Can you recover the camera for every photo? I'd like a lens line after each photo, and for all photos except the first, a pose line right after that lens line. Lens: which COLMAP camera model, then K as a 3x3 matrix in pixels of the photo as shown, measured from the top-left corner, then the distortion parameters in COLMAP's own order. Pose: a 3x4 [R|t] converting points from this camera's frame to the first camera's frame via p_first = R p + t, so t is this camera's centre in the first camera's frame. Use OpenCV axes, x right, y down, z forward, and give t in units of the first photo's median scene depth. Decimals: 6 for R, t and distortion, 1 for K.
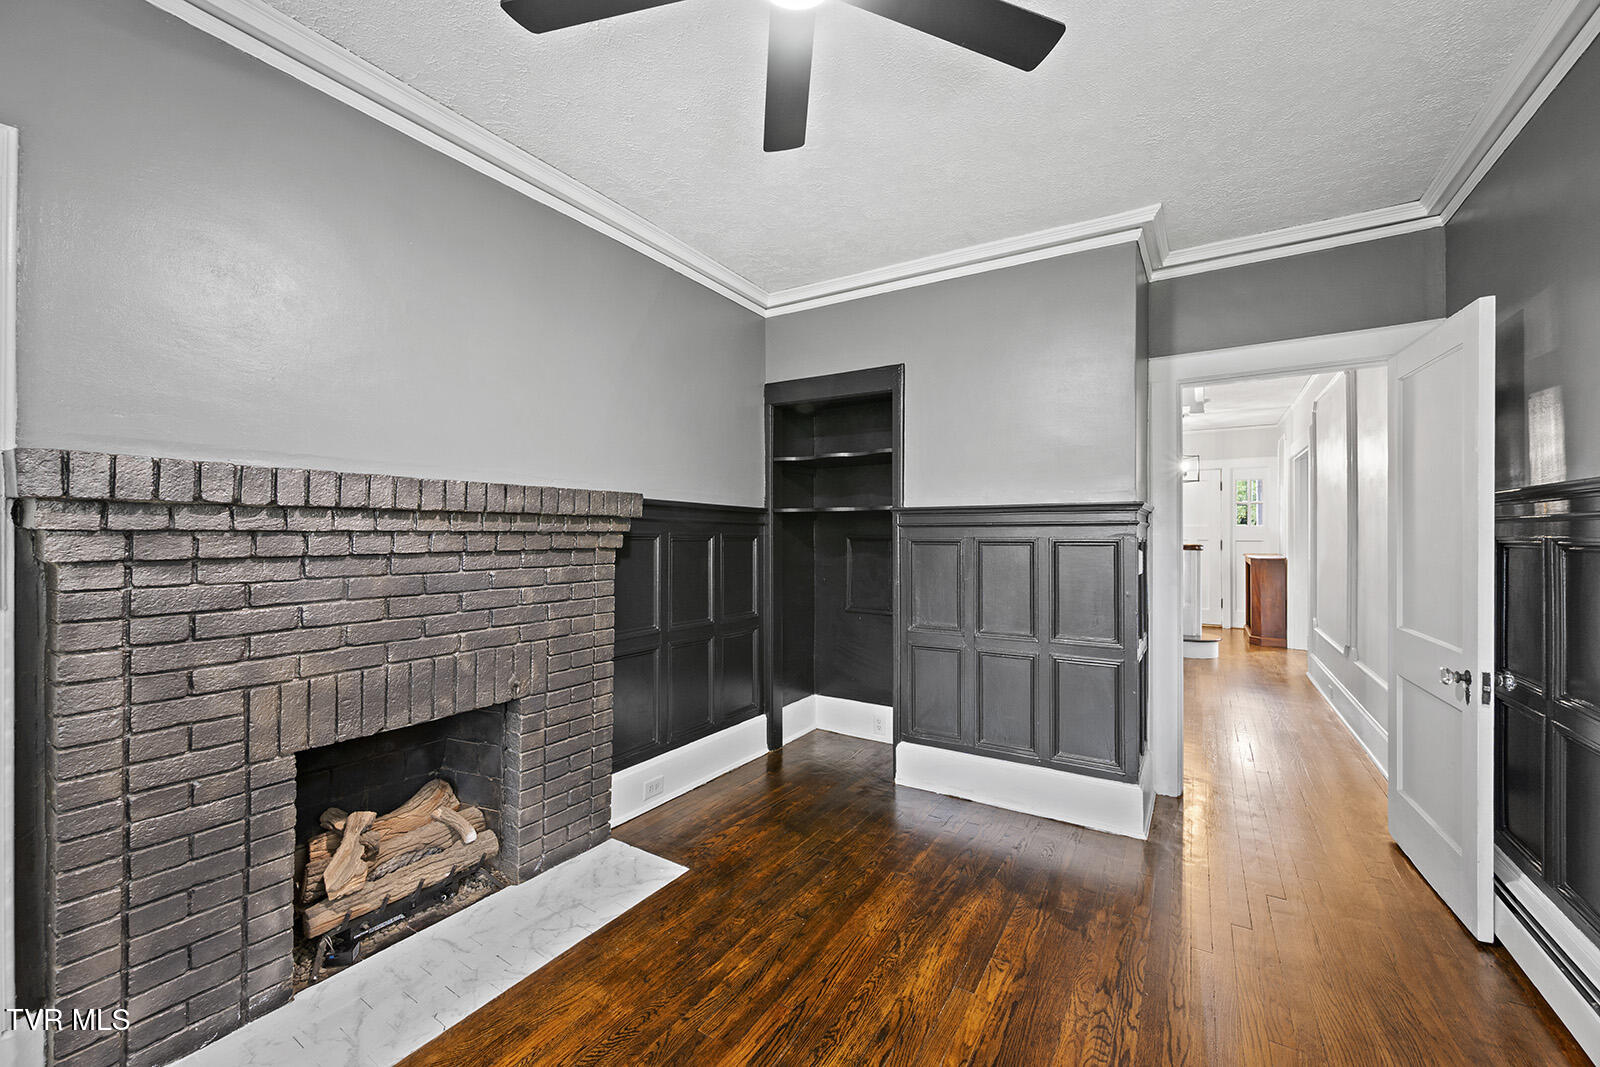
lens RADIAL K [[627.9, 0, 803.1], [0, 627.9, 531.3], [0, 0, 1]] dist [-0.000669, -0.000102]
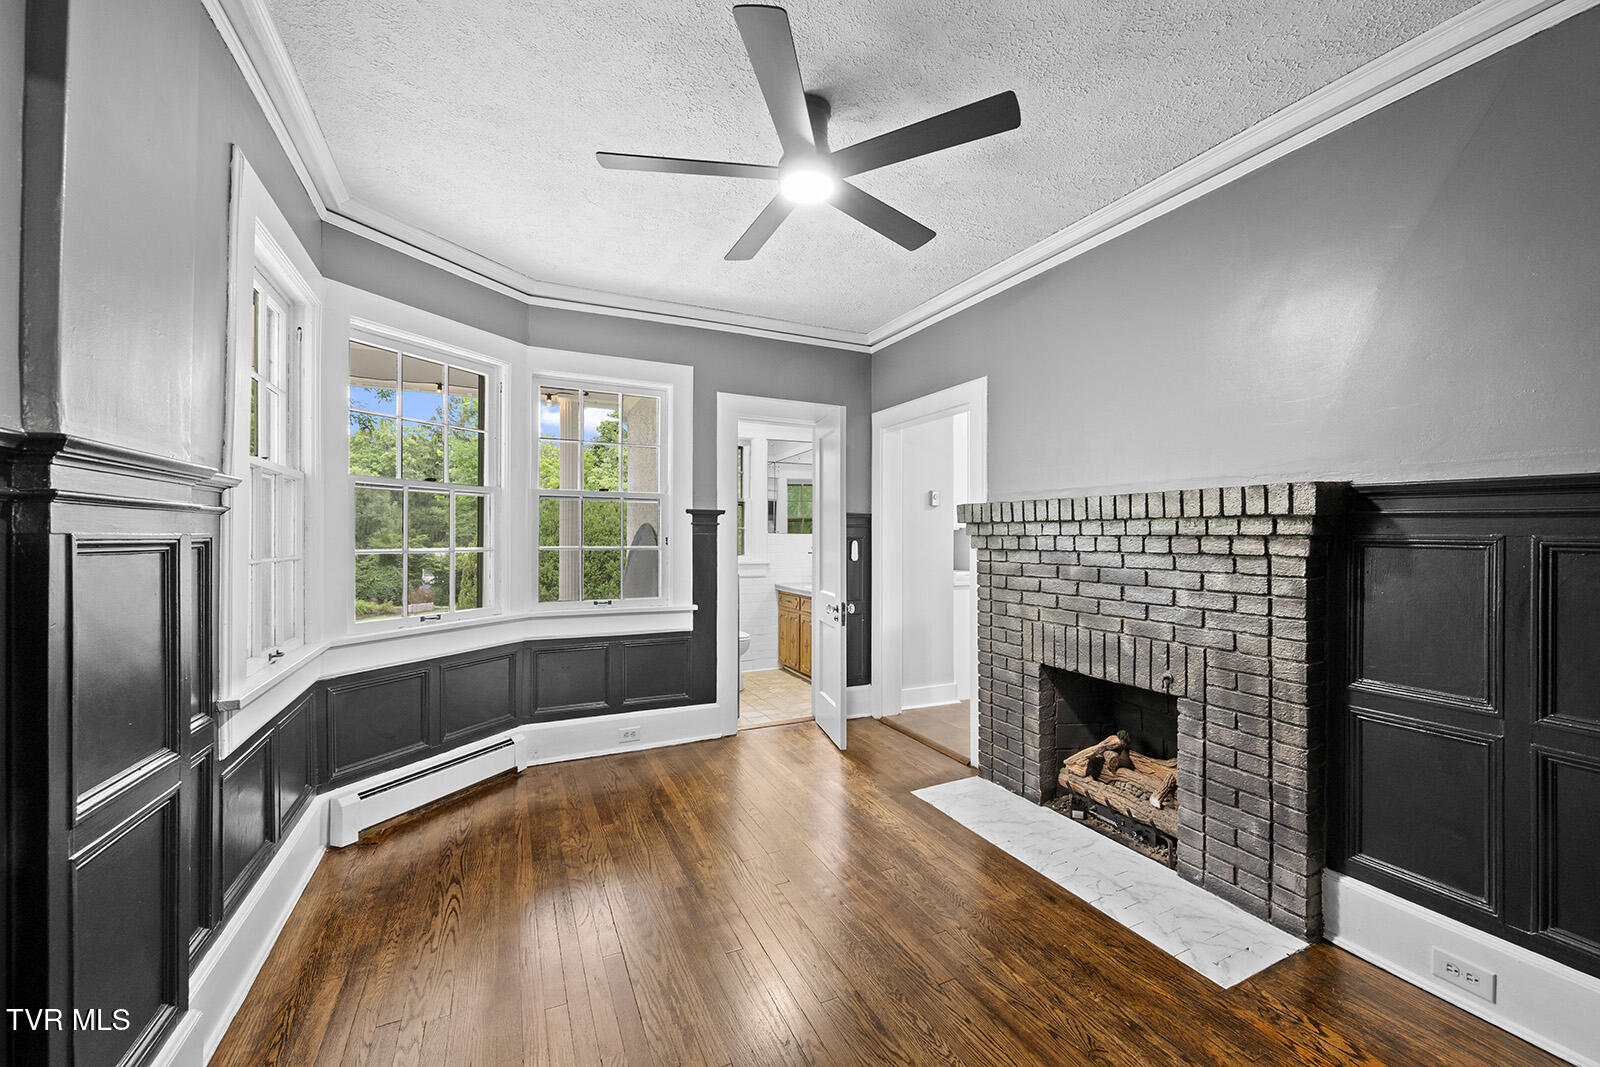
lens RADIAL K [[628.3, 0, 797.4], [0, 628.3, 537.6], [0, 0, 1]] dist [-0.001637, -0.000099]
pose [[-0.540481, -0.002798, -0.841352, 0.946520], [-0.001257, 0.999996, -0.002519, 0.009681], [0.841355, -0.000304, -0.540482, 1.287596]]
